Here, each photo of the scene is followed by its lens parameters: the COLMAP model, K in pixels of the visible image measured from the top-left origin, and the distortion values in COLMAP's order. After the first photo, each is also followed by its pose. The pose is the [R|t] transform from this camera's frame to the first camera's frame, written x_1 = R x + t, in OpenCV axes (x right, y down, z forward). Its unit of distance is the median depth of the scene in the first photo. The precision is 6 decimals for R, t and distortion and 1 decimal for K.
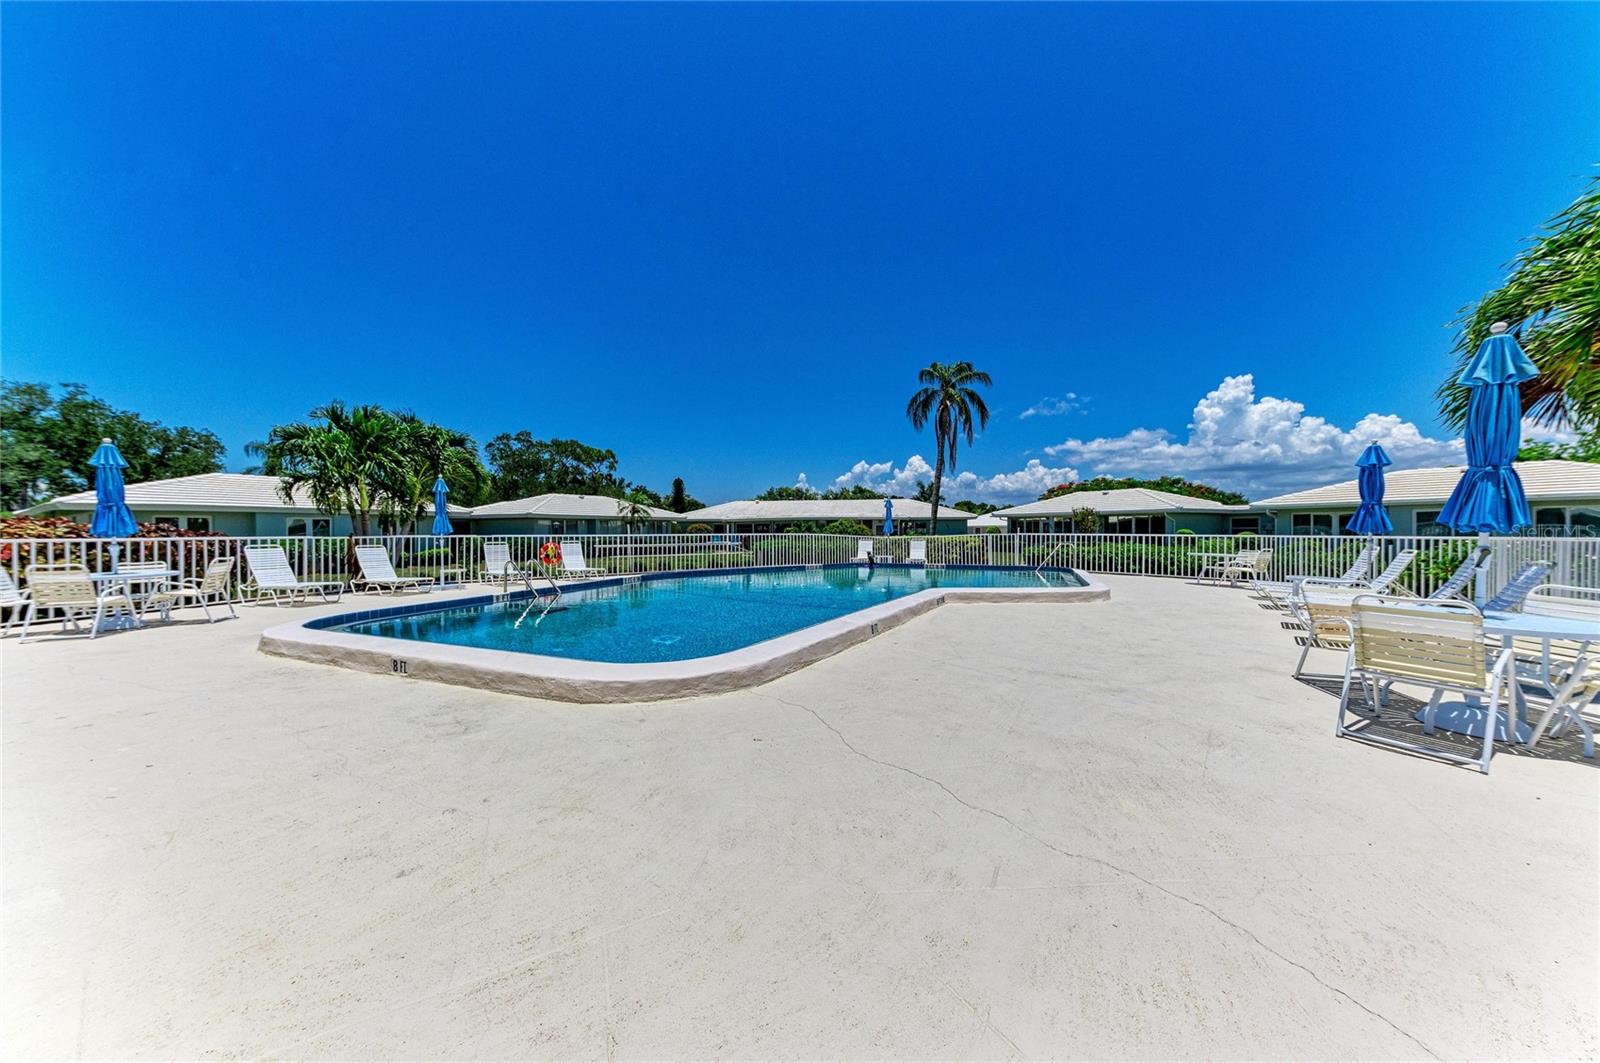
lens RADIAL K [[571.0, 0, 800.0], [0, 571.0, 531.5], [0, 0, 1]] dist [0.000837, 0.000030]
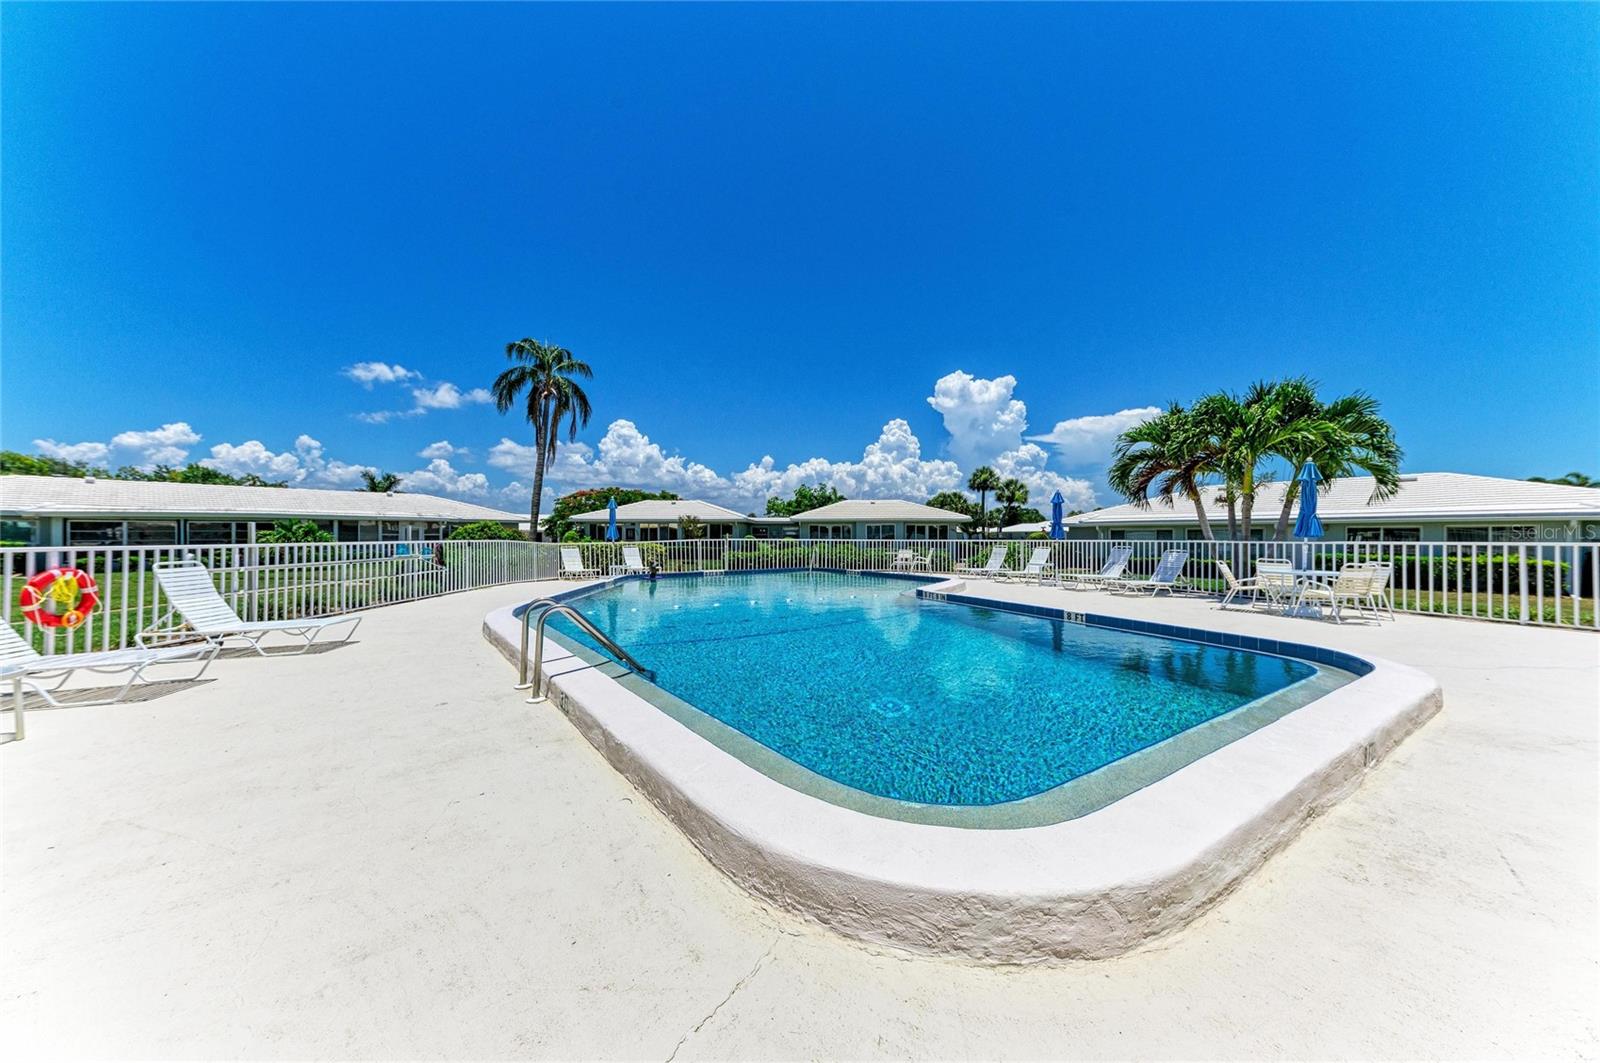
lens RADIAL K [[571.0, 0, 800.0], [0, 571.0, 531.5], [0, 0, 1]] dist [0.000837, 0.000030]
pose [[0.509147, 0.009230, 0.860630, -0.426958], [0.002184, 0.999925, -0.012016, 0.002369], [-0.860677, 0.007997, 0.509089, 0.335205]]
